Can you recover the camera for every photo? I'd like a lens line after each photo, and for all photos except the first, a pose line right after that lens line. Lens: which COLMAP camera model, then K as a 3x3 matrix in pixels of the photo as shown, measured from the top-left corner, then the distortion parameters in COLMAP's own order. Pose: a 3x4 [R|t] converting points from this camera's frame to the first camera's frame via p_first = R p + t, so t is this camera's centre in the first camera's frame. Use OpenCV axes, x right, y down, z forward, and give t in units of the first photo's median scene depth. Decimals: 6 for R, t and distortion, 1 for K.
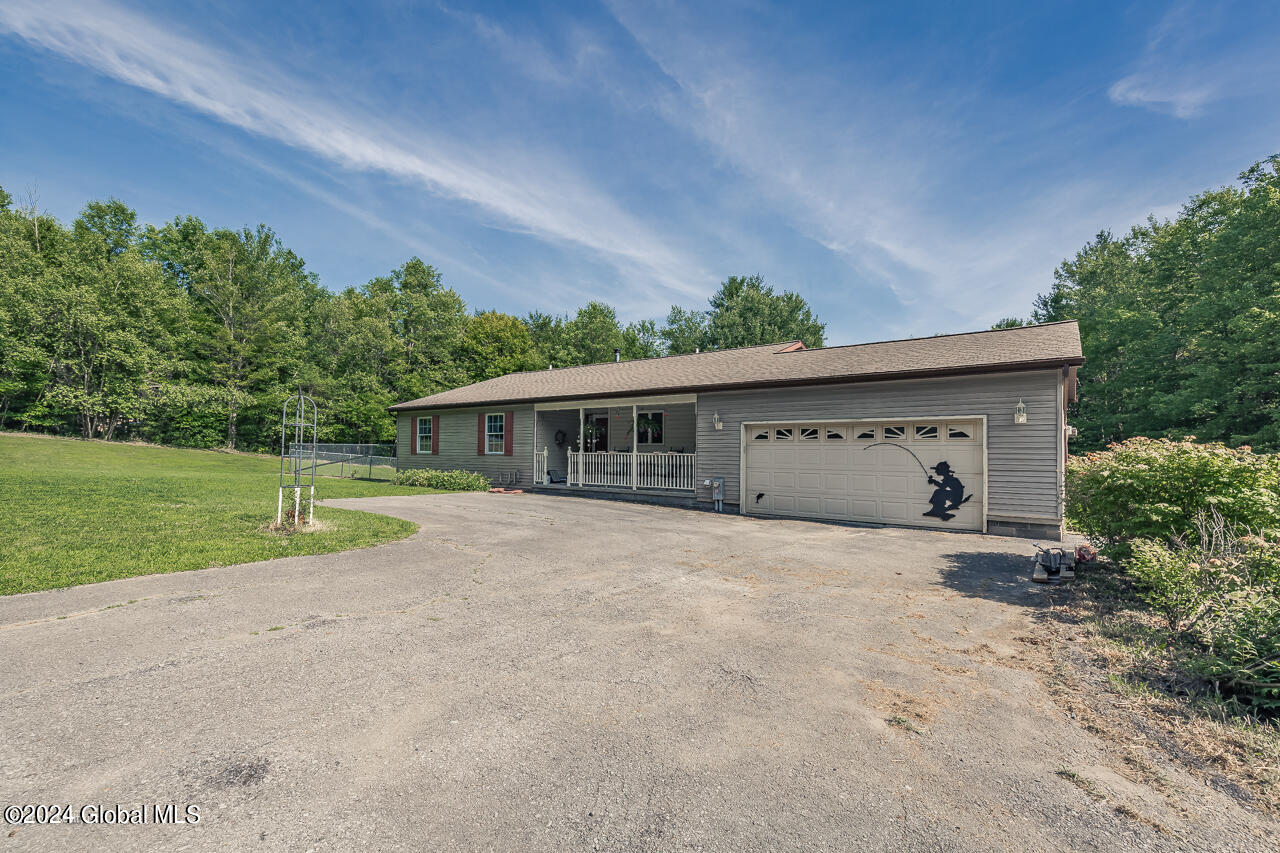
lens RADIAL K [[580.8, 0, 634.0], [0, 580.8, 419.9], [0, 0, 1]] dist [0.010510, -0.001958]
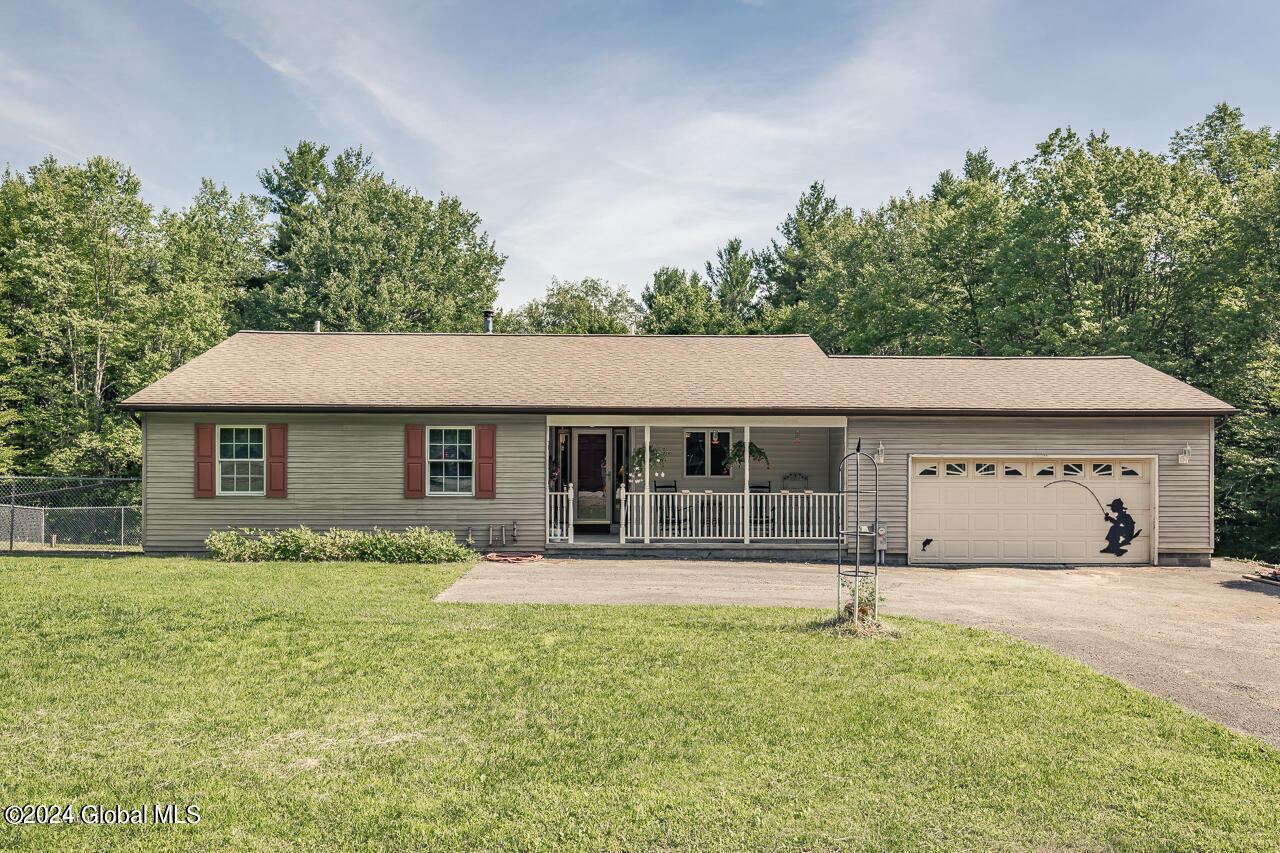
lens RADIAL K [[1074.8, 0, 651.3], [0, 1074.8, 426.3], [0, 0, 1]] dist [-0.008262, 0.005646]
pose [[0.776085, 0.009571, 0.630556, -1.058683], [-0.032149, 0.999185, 0.024403, -0.061659], [-0.629808, -0.039210, 0.775760, 0.046286]]
